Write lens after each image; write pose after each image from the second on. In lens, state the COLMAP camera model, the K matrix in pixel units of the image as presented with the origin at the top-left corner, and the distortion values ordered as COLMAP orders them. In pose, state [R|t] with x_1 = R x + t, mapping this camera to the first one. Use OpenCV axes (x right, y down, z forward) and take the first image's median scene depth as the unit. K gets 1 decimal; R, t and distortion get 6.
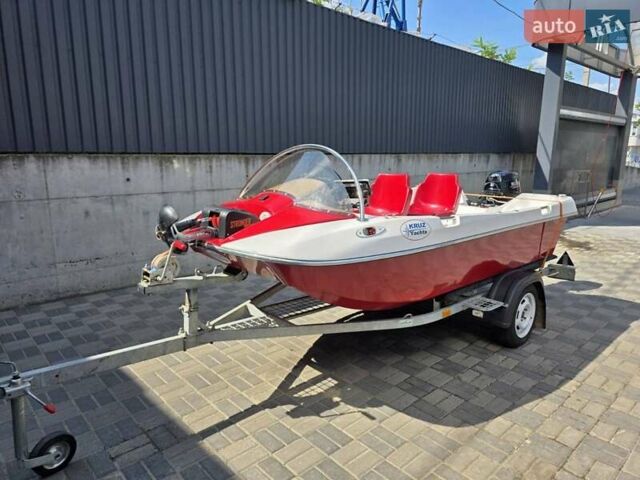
lens RADIAL K [[433.7, 0, 320.3], [0, 433.7, 239.2], [0, 0, 1]] dist [0.047415, -0.044427]
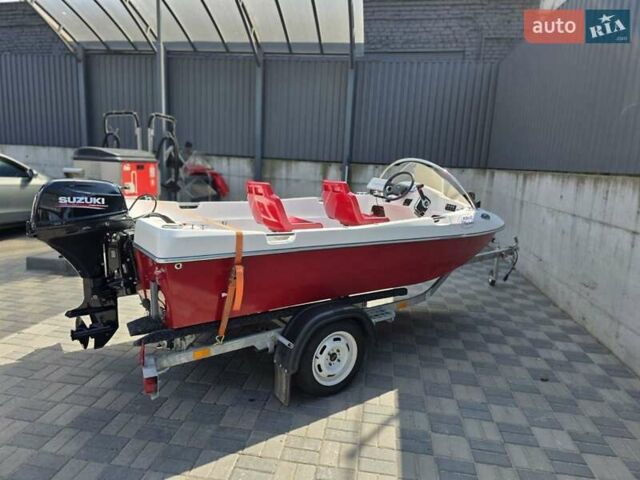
lens RADIAL K [[433.7, 0, 321.9], [0, 433.7, 246.0], [0, 0, 1]] dist [0.047415, -0.044427]
pose [[-0.758796, 0.093195, -0.644626, 0.676022], [-0.169544, 0.927330, 0.333638, -0.283308], [0.628875, 0.362456, -0.687853, 1.423174]]
